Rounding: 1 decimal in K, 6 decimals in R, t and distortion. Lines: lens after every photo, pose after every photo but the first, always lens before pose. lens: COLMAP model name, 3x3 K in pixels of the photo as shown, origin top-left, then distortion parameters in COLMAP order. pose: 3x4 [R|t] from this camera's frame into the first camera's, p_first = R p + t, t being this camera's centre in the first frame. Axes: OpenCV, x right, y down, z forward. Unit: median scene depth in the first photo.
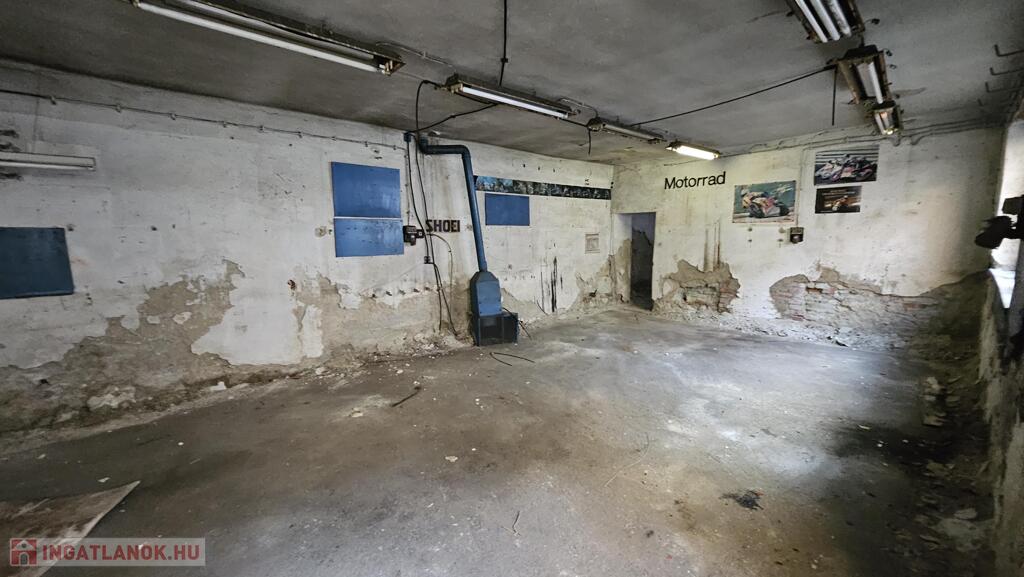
lens RADIAL K [[410.9, 0, 513.4], [0, 410.9, 286.6], [0, 0, 1]] dist [-0.004273, 0.000087]
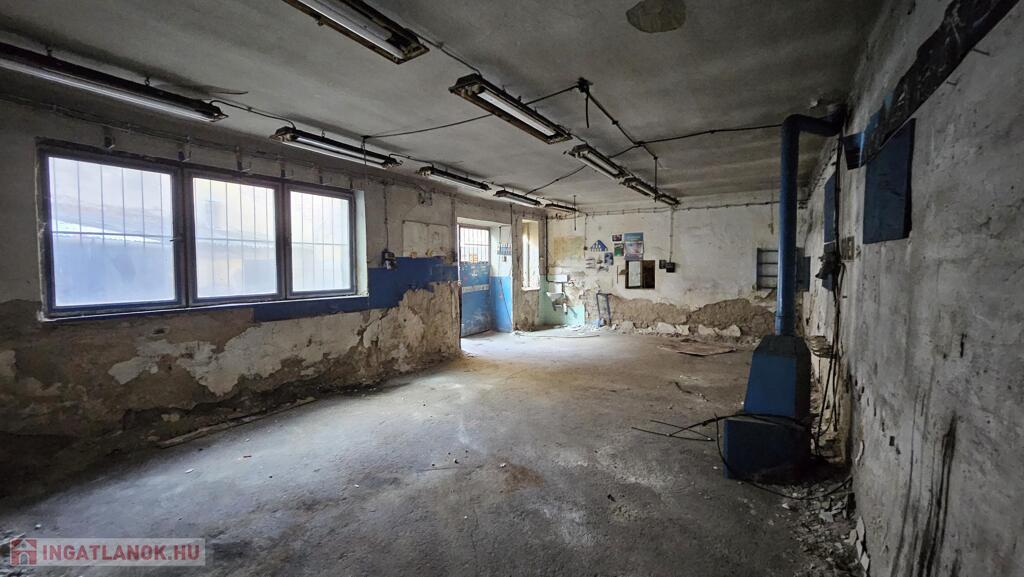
lens RADIAL K [[410.9, 0, 510.3], [0, 410.9, 285.7], [0, 0, 1]] dist [-0.004273, 0.000087]
pose [[-0.968776, 0.028966, -0.246241, 0.566403], [-0.017764, 0.982492, 0.185458, -0.272544], [0.247302, 0.184041, -0.951300, 2.016977]]
